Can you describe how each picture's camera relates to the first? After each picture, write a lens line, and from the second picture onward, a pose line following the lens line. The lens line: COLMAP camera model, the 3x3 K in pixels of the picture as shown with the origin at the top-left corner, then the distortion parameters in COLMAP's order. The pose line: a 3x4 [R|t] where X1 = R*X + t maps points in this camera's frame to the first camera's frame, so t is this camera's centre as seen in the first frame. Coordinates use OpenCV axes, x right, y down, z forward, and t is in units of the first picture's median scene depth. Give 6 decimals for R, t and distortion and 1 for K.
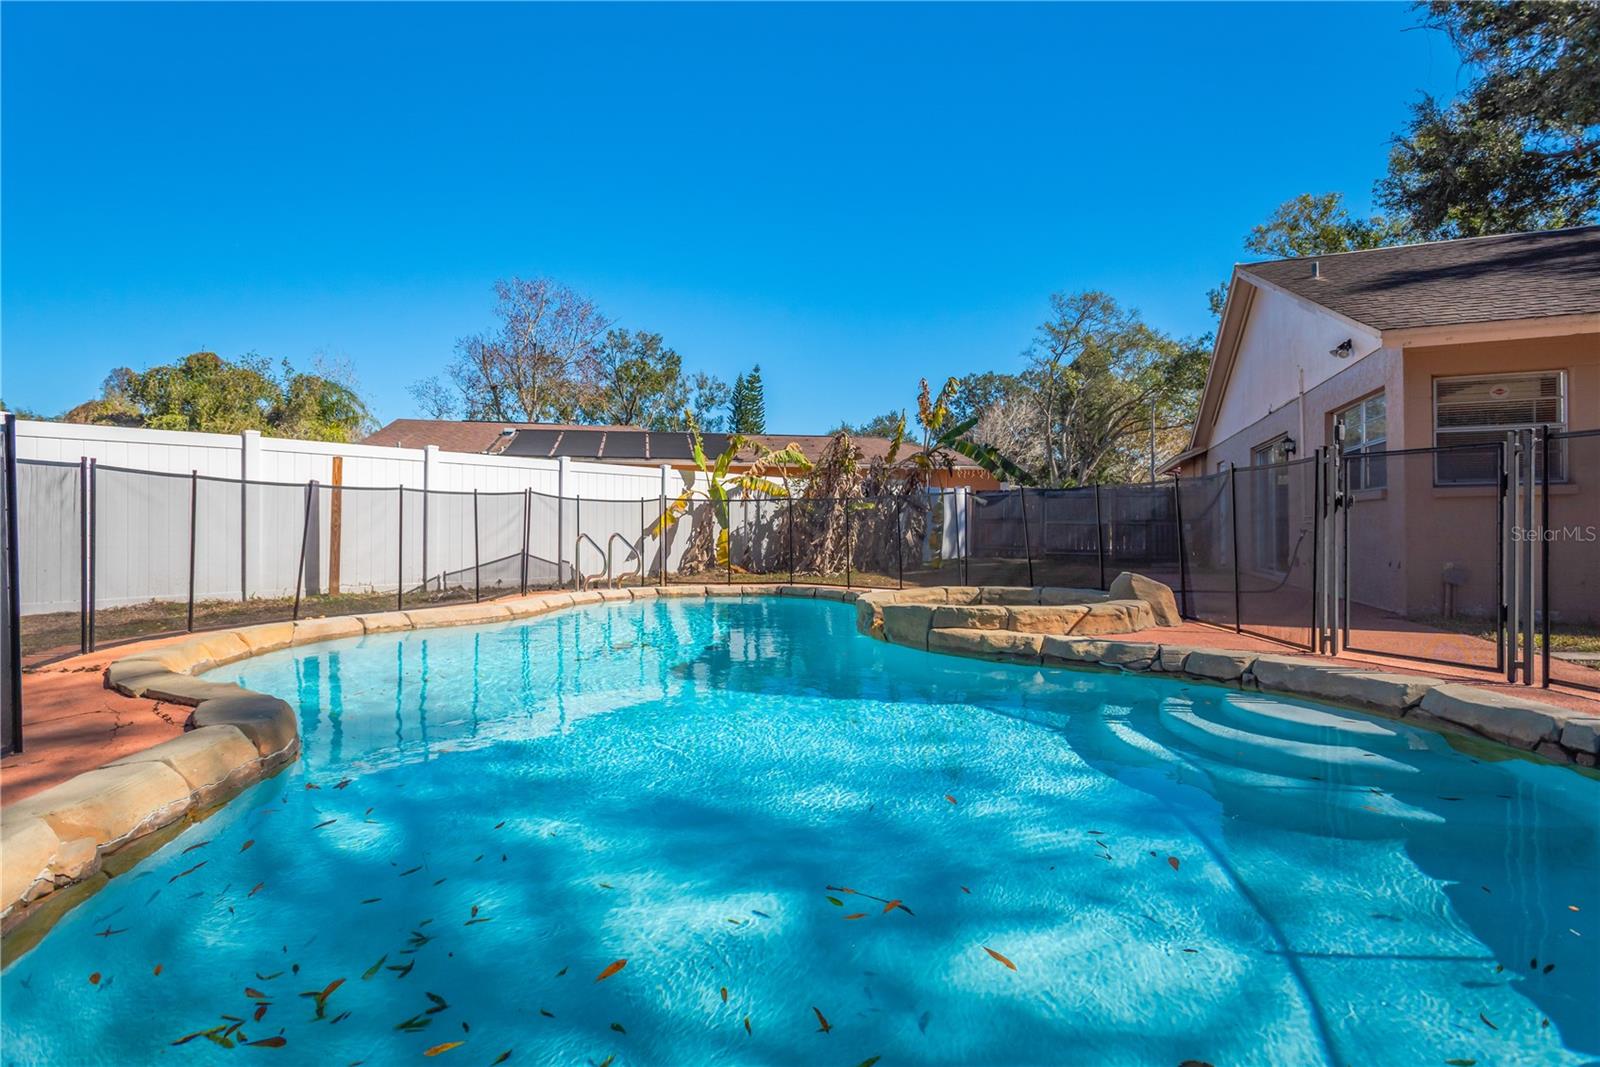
lens RADIAL K [[748.1, 0, 801.2], [0, 748.1, 530.0], [0, 0, 1]] dist [0.014463, -0.005271]
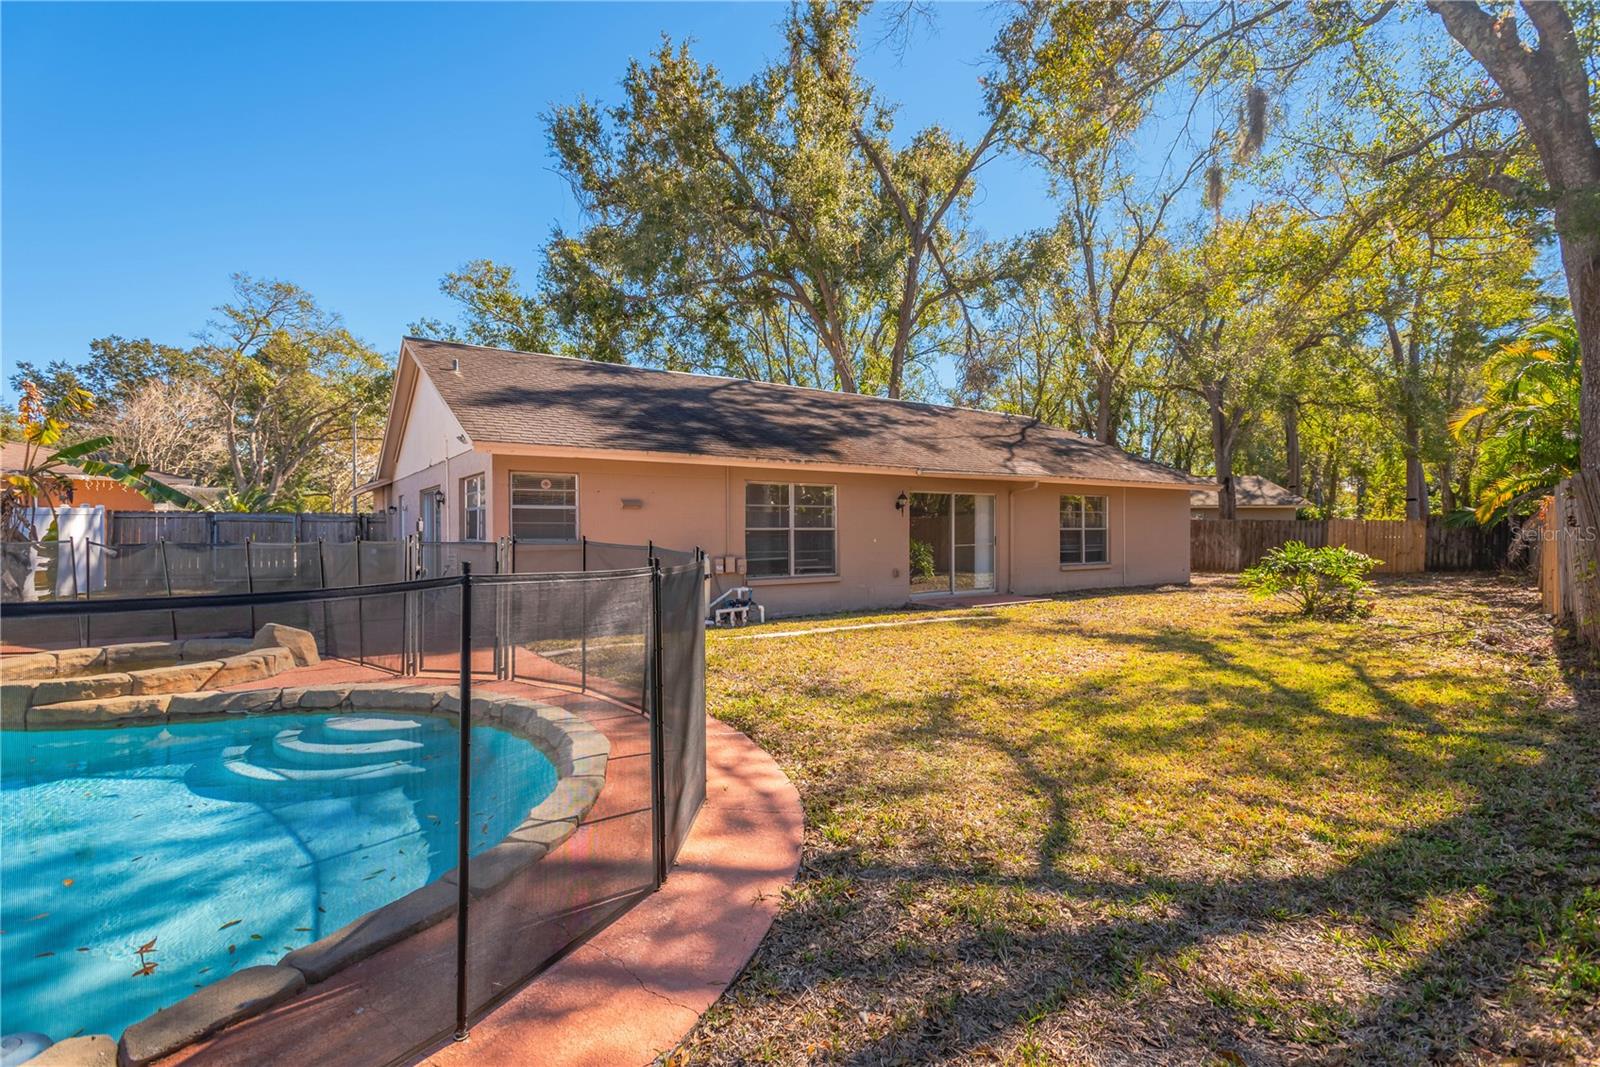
lens RADIAL K [[748.1, 0, 810.1], [0, 748.1, 534.2], [0, 0, 1]] dist [0.014463, -0.005271]
pose [[0.568513, -0.003209, 0.822668, -0.054313], [0.000296, 0.999993, 0.003697, -0.089853], [-0.822674, -0.001858, 0.568510, -0.370117]]
